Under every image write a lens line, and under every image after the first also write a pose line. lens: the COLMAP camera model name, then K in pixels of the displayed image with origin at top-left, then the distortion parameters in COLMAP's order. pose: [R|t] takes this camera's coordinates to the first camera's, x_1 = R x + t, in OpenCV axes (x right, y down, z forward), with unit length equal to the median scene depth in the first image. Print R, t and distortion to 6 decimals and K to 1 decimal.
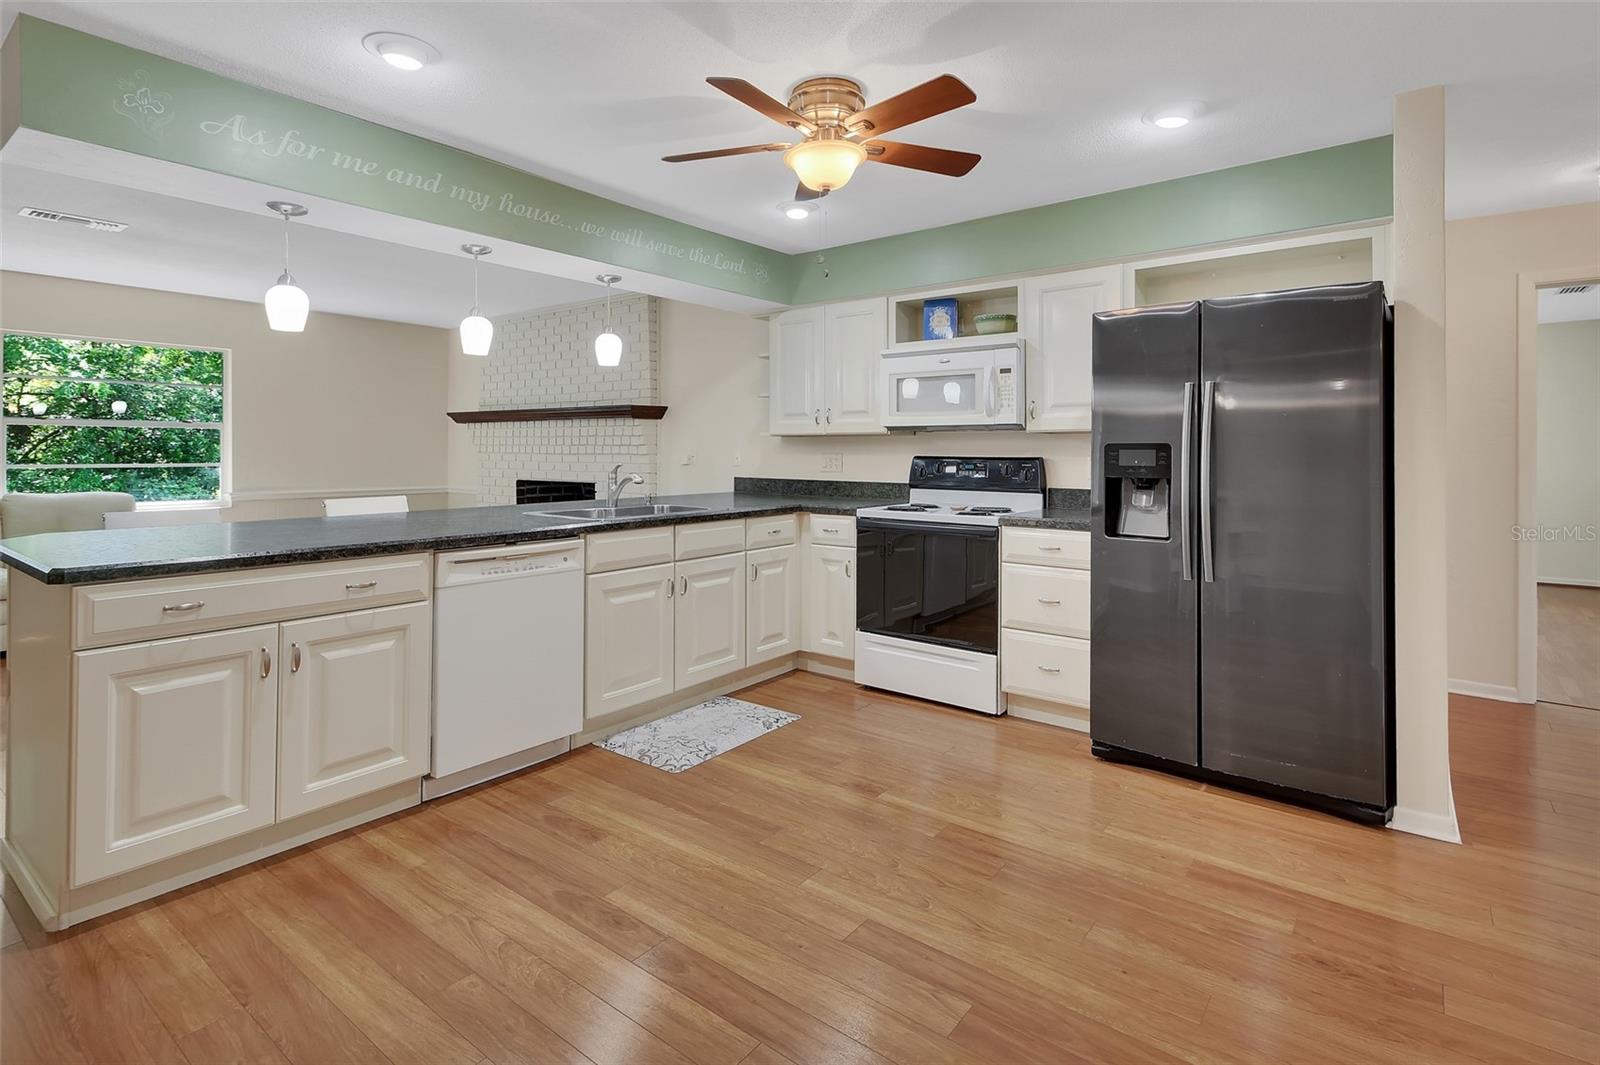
lens RADIAL K [[782.3, 0, 775.0], [0, 782.3, 525.4], [0, 0, 1]] dist [0.024904, -0.000061]
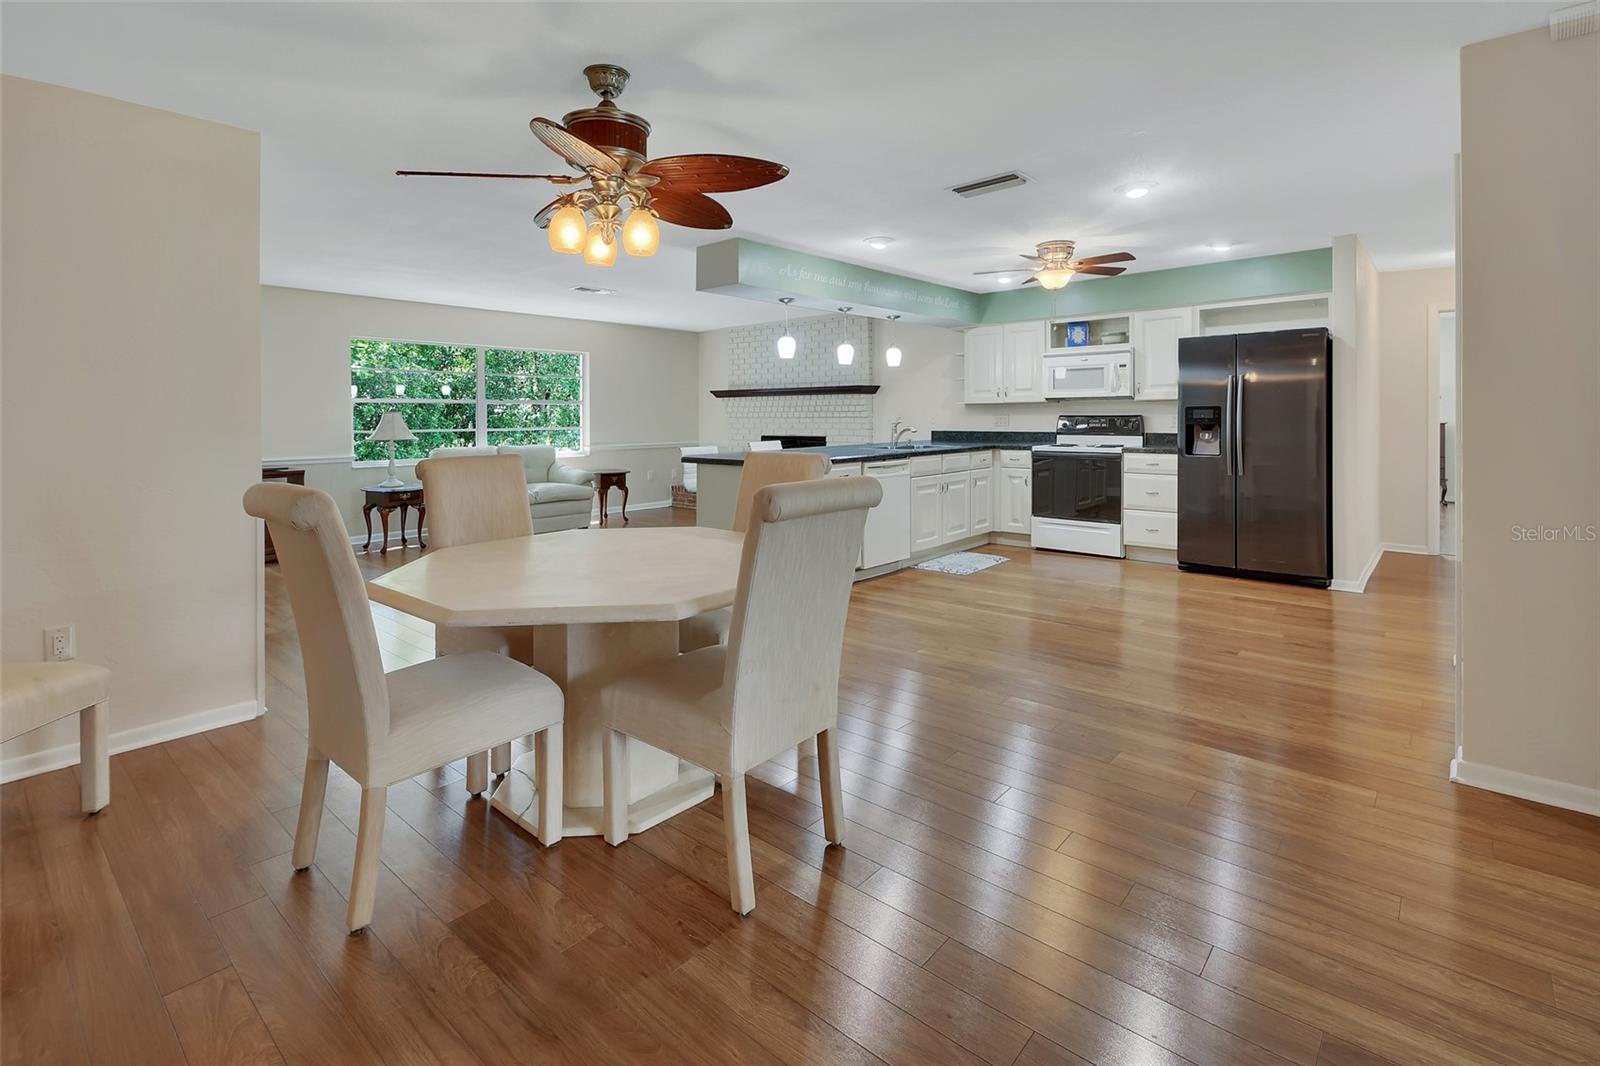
lens RADIAL K [[744.6, 0, 789.3], [0, 744.6, 496.9], [0, 0, 1]] dist [0.025599, -0.010491]
pose [[0.999416, -0.006972, -0.033458, -0.386342], [0.007366, 0.999905, 0.011666, 0.069649], [0.033374, -0.011906, 0.999372, -0.682991]]
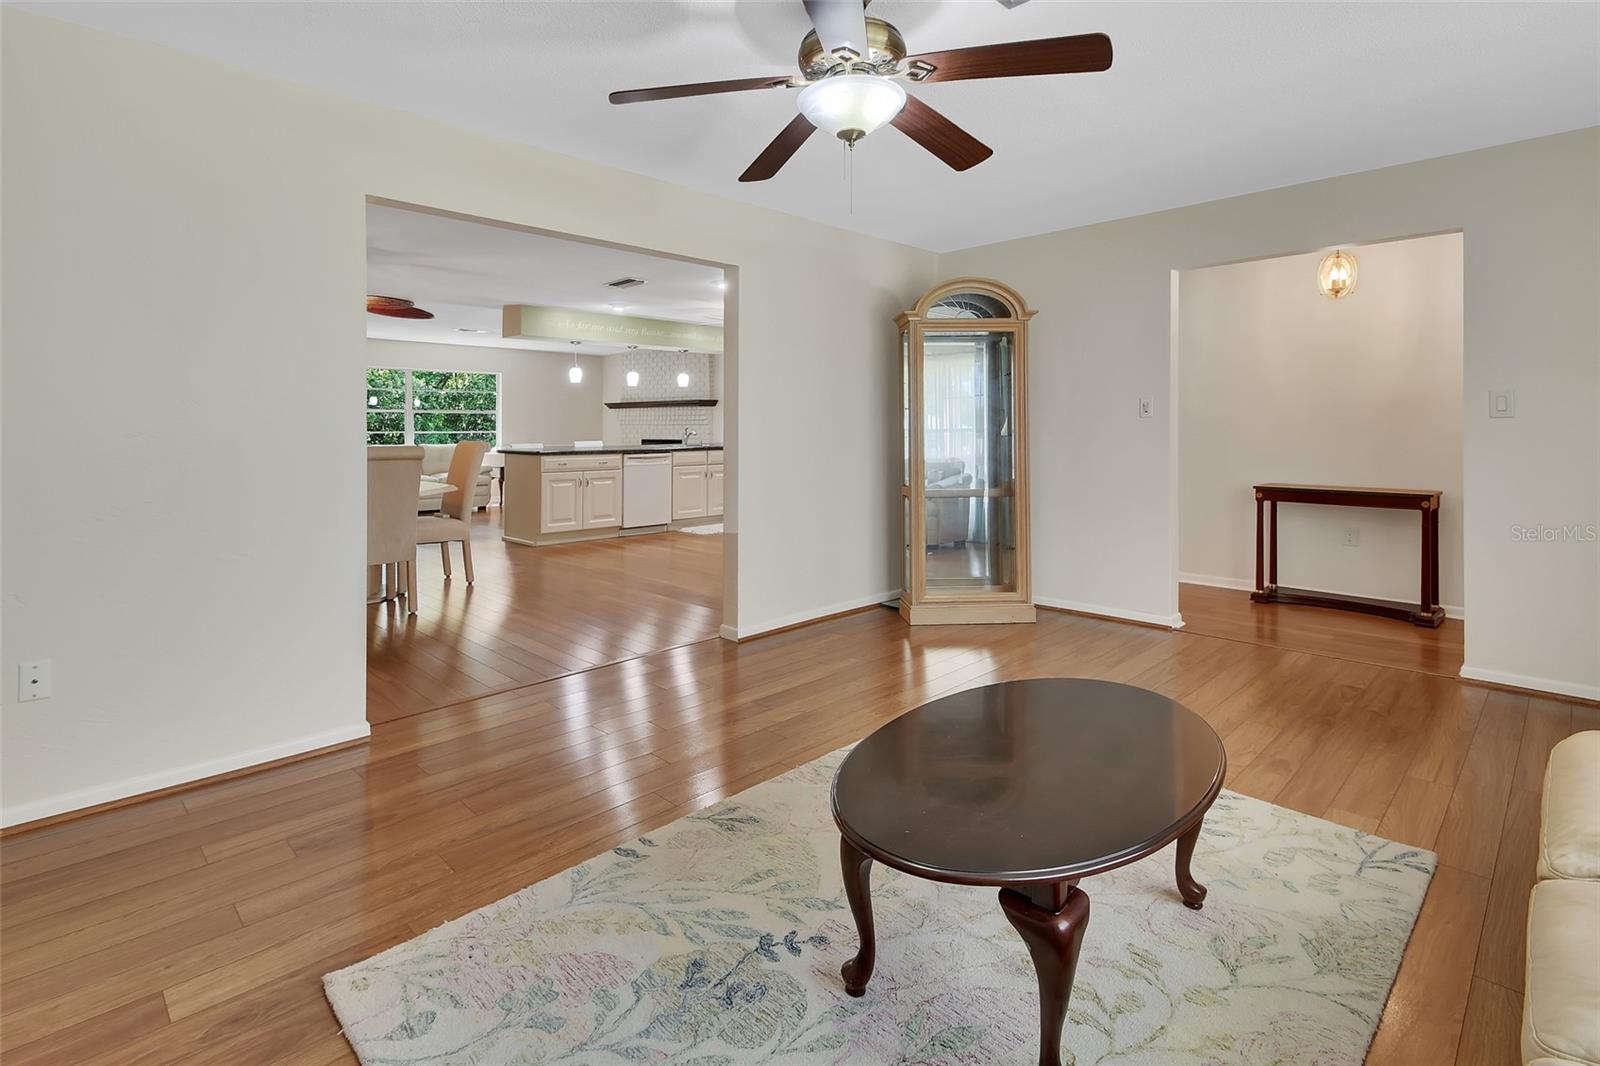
lens RADIAL K [[764.6, 0, 775.7], [0, 764.6, 496.4], [0, 0, 1]] dist [0.018149, -0.000680]
pose [[0.992573, 0.004389, -0.121570, 0.355815], [-0.005057, 0.999974, -0.005190, 0.145021], [0.121544, 0.005766, 0.992569, -1.292260]]
